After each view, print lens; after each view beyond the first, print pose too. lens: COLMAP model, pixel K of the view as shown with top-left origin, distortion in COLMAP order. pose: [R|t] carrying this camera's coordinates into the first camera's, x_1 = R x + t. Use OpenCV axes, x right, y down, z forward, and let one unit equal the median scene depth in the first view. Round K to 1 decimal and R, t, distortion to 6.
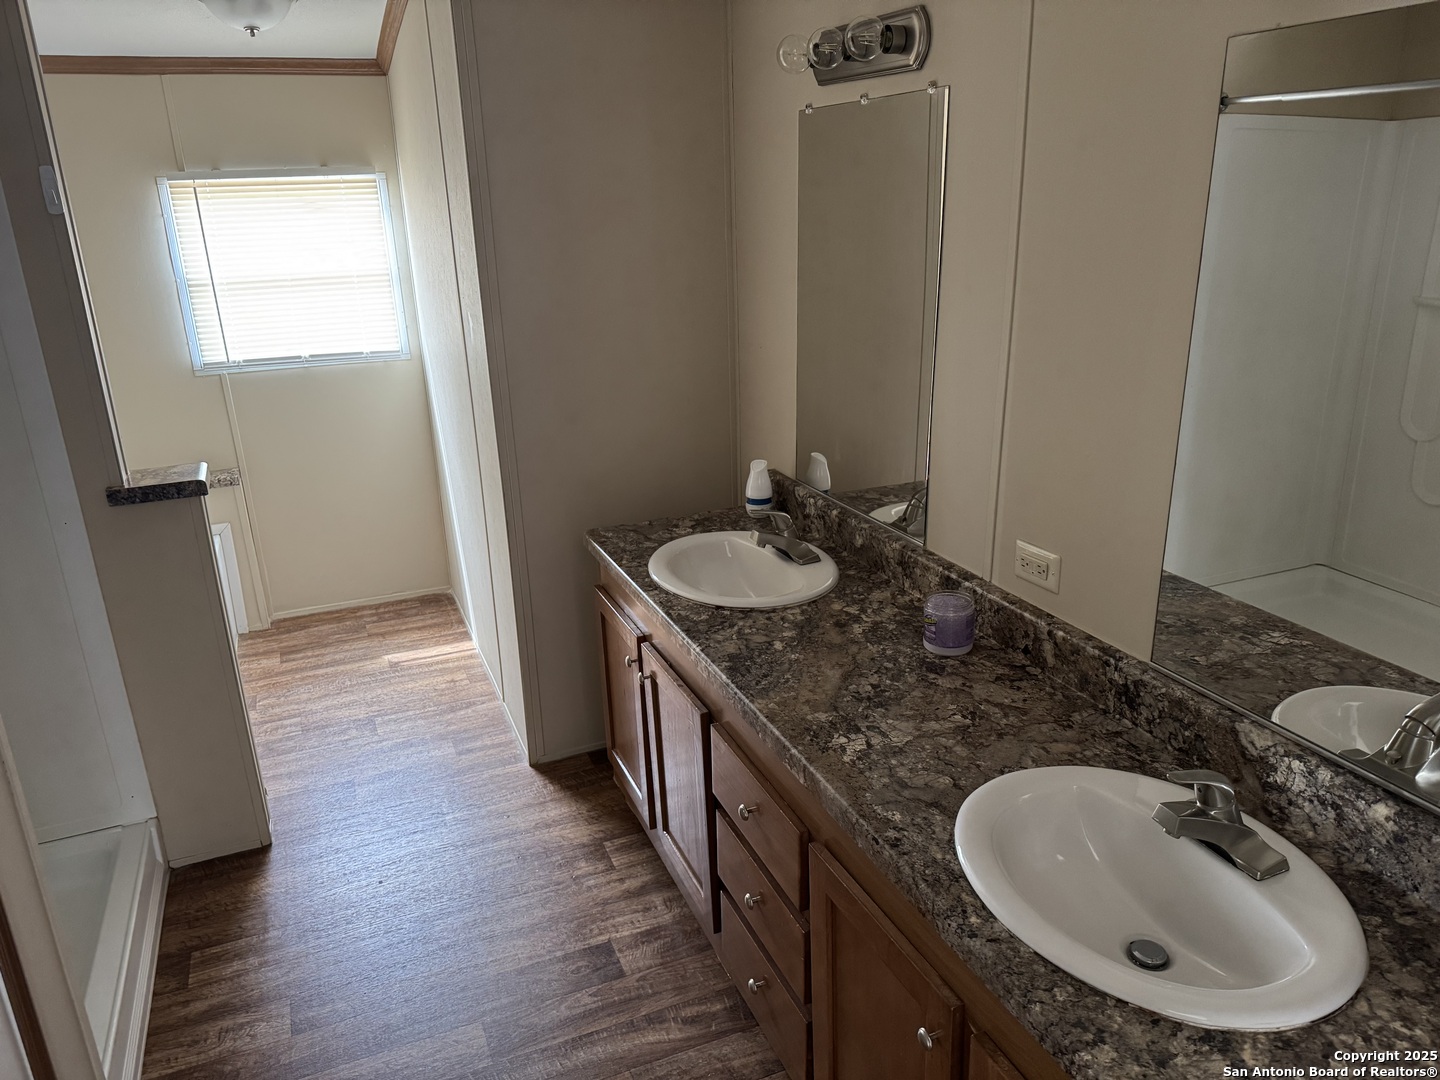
lens RADIAL K [[1017.3, 0, 720.0], [0, 1017.3, 540.0], [0, 0, 1]] dist [0.002530, -0.031912]
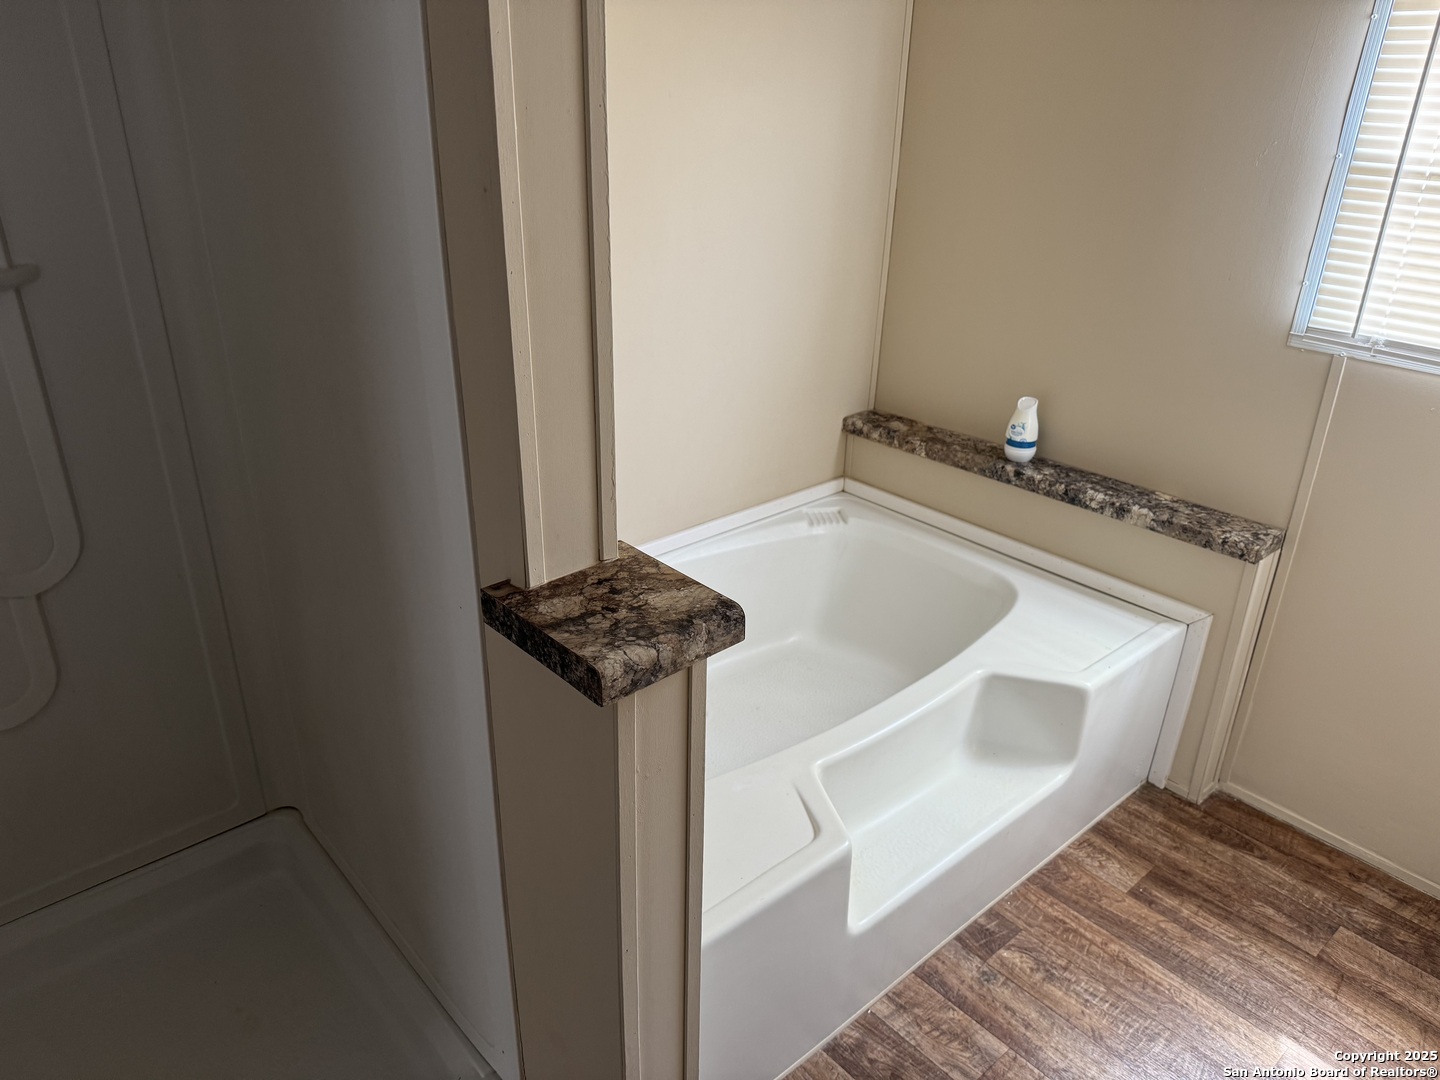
lens RADIAL K [[1017.3, 0, 720.0], [0, 1017.3, 540.0], [0, 0, 1]] dist [0.002530, -0.031912]
pose [[0.314659, 0.426454, -0.848013, -0.120134], [-0.333889, 0.886025, 0.321679, -0.141940], [0.888542, 0.181923, 0.421185, 0.533333]]
